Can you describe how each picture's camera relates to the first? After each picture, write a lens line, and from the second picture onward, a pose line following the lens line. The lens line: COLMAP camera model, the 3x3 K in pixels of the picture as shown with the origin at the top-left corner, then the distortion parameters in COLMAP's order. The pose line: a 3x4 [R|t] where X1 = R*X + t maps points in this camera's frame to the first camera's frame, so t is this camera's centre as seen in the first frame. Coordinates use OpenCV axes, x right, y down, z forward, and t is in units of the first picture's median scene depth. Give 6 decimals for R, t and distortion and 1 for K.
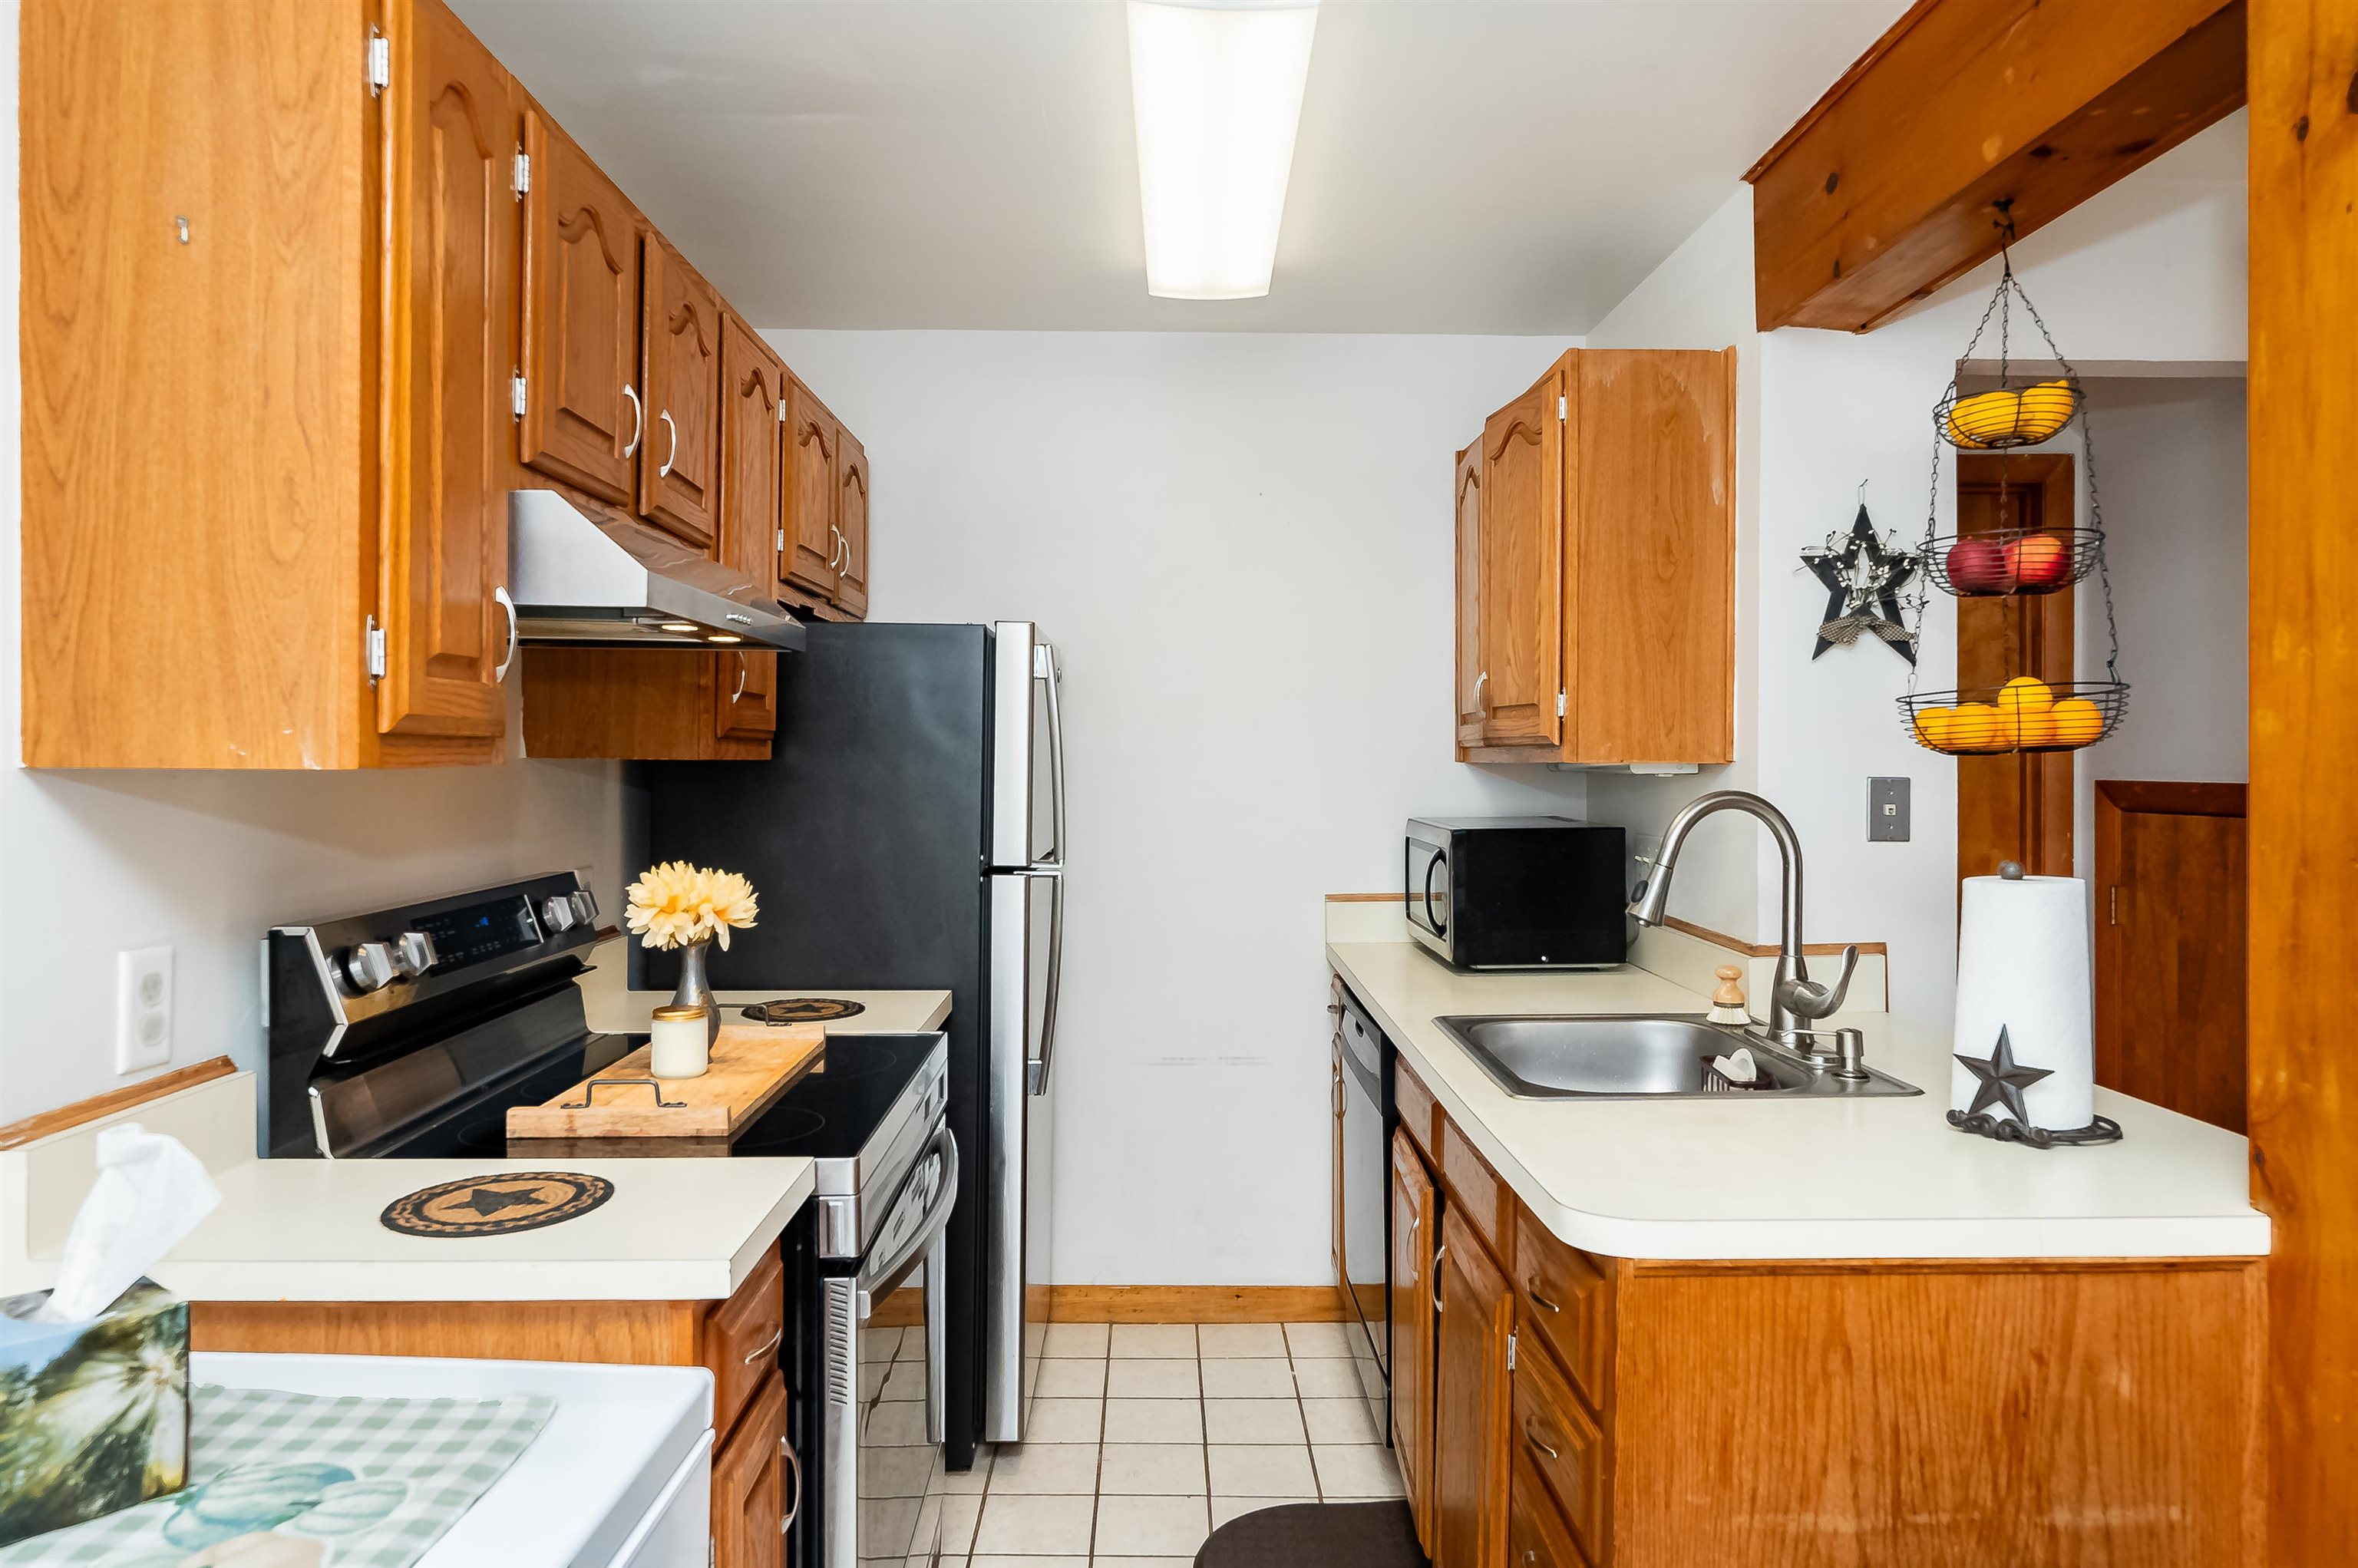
lens RADIAL K [[1472.0, 0, 1180.4], [0, 1472.0, 770.6], [0, 0, 1]] dist [-0.002039, -0.000682]
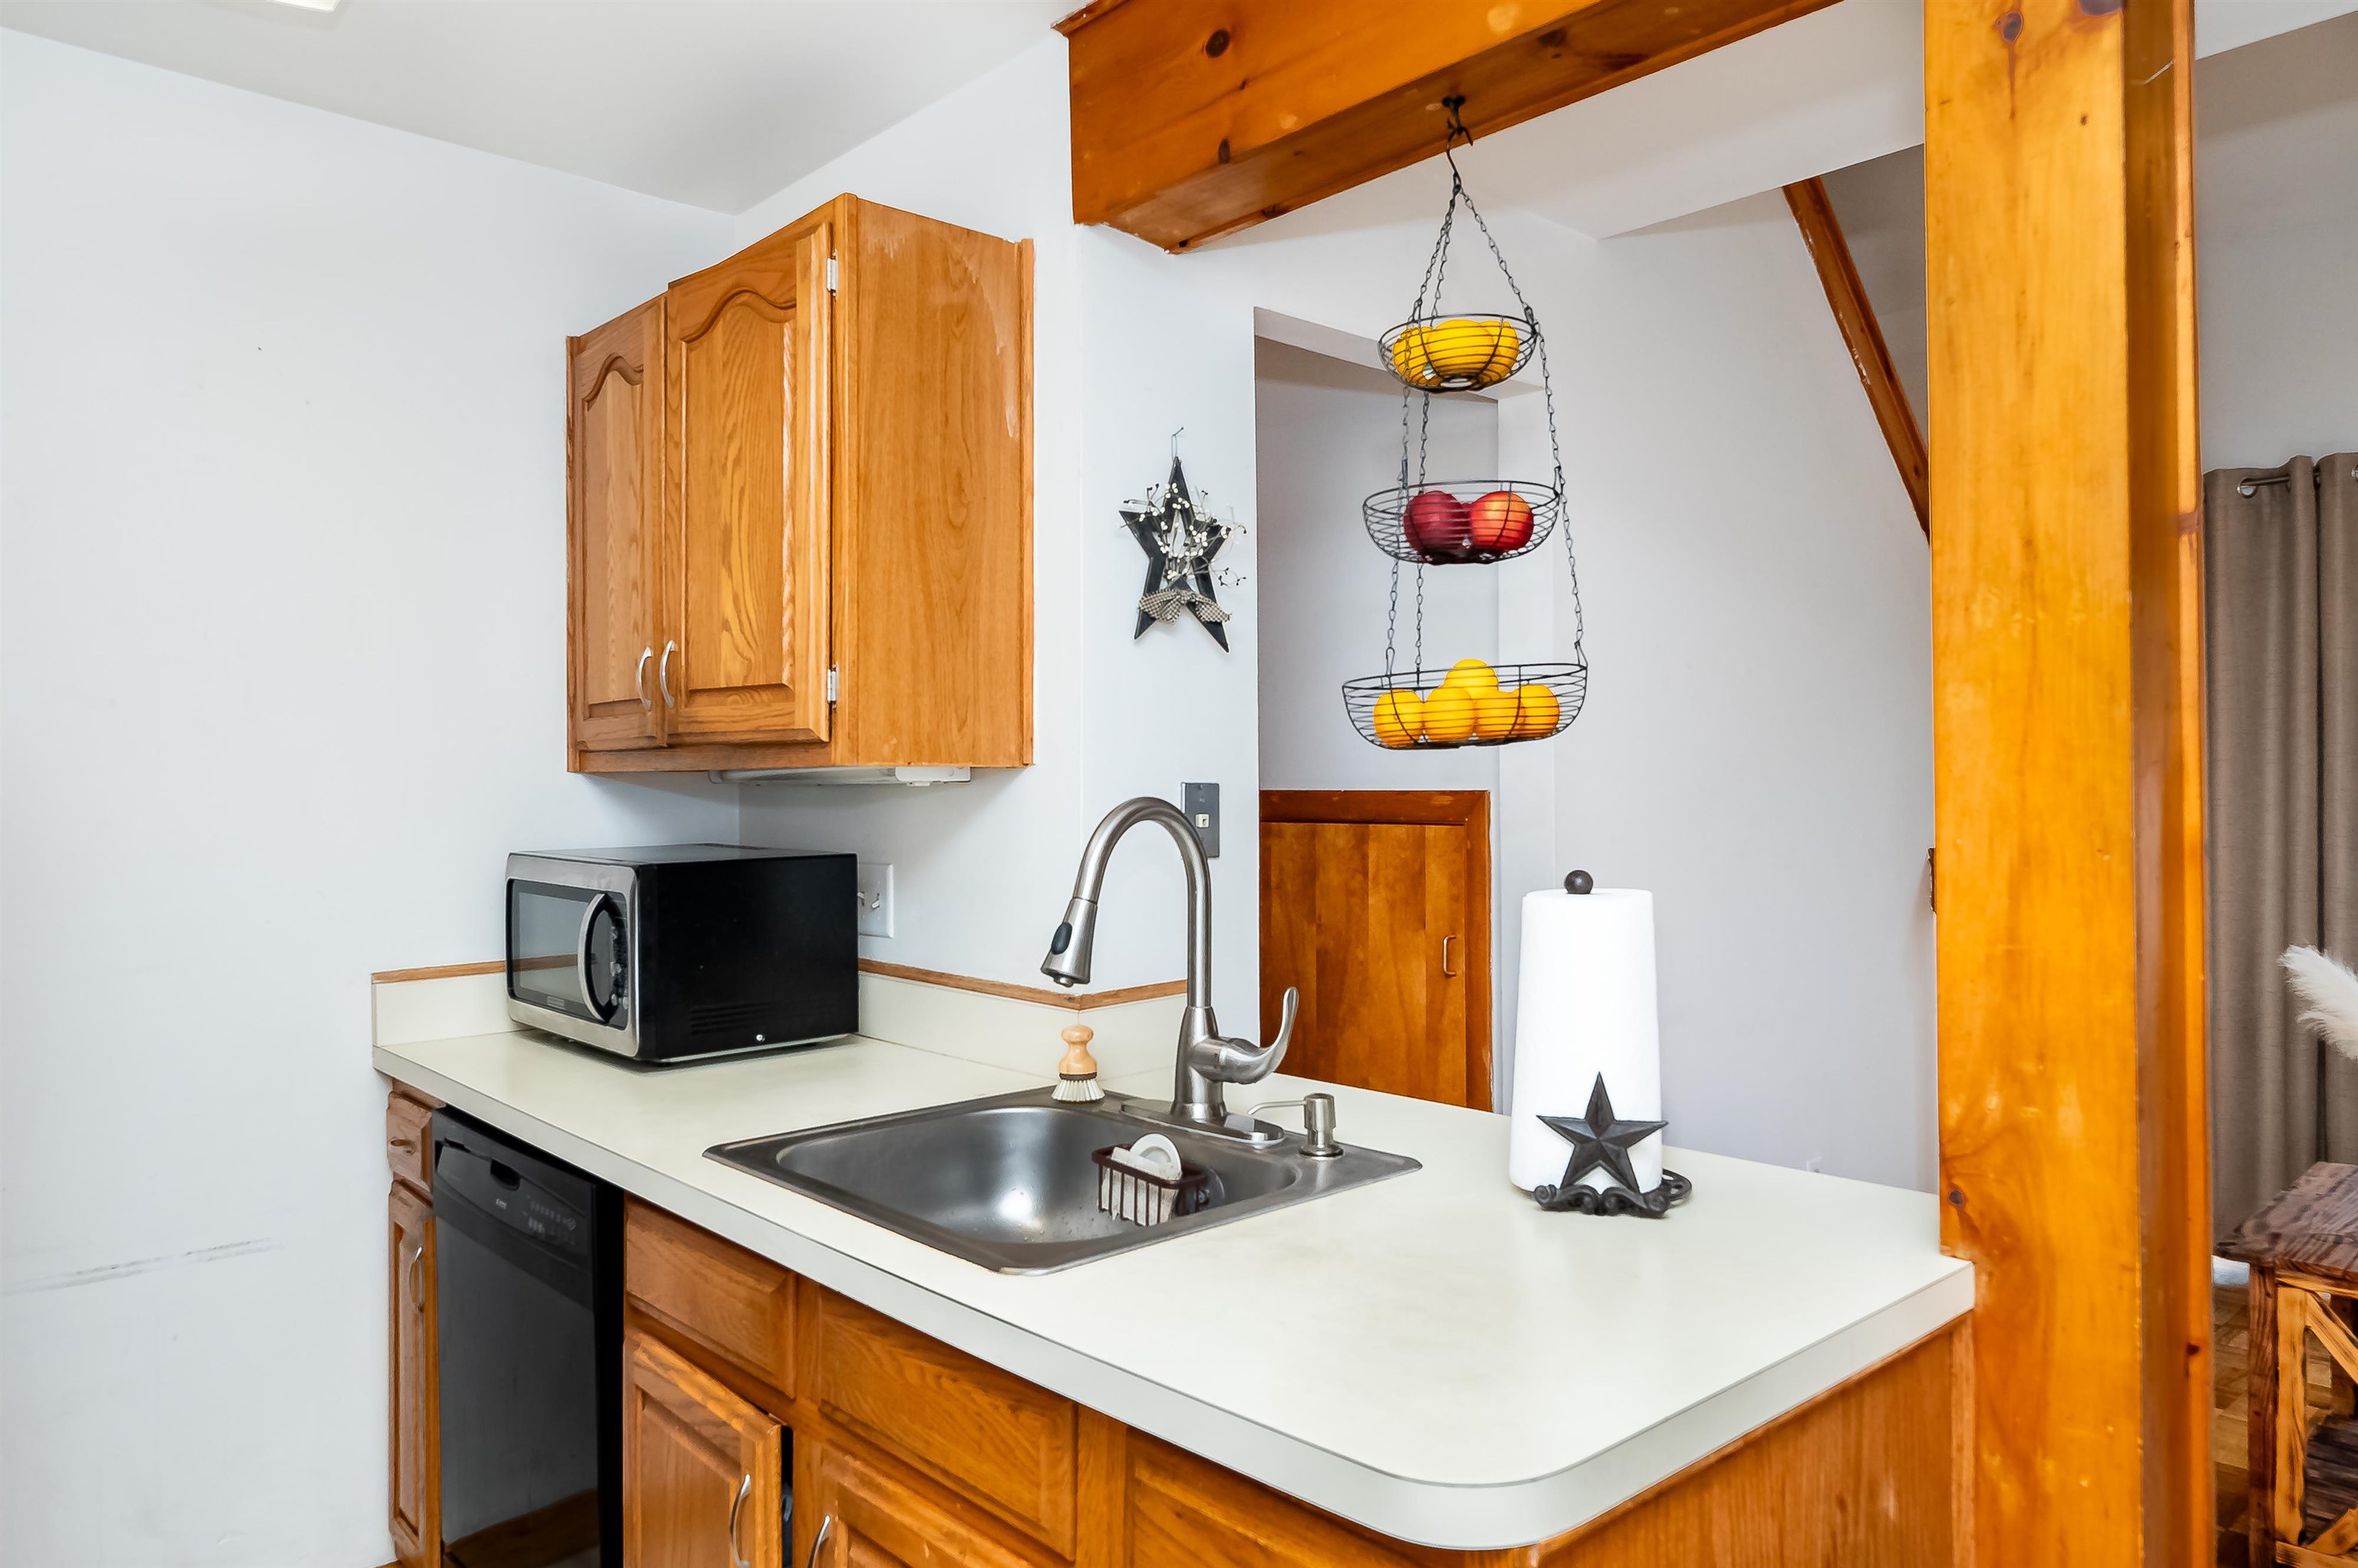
lens RADIAL K [[1581.8, 0, 1179.0], [0, 1581.8, 784.0], [0, 0, 1]] dist [-0.001828, 0.000365]
pose [[0.758640, -0.005054, 0.651491, -0.226017], [0.010364, 0.999937, -0.004312, 0.016793], [-0.651428, 0.010023, 0.758644, 0.580066]]
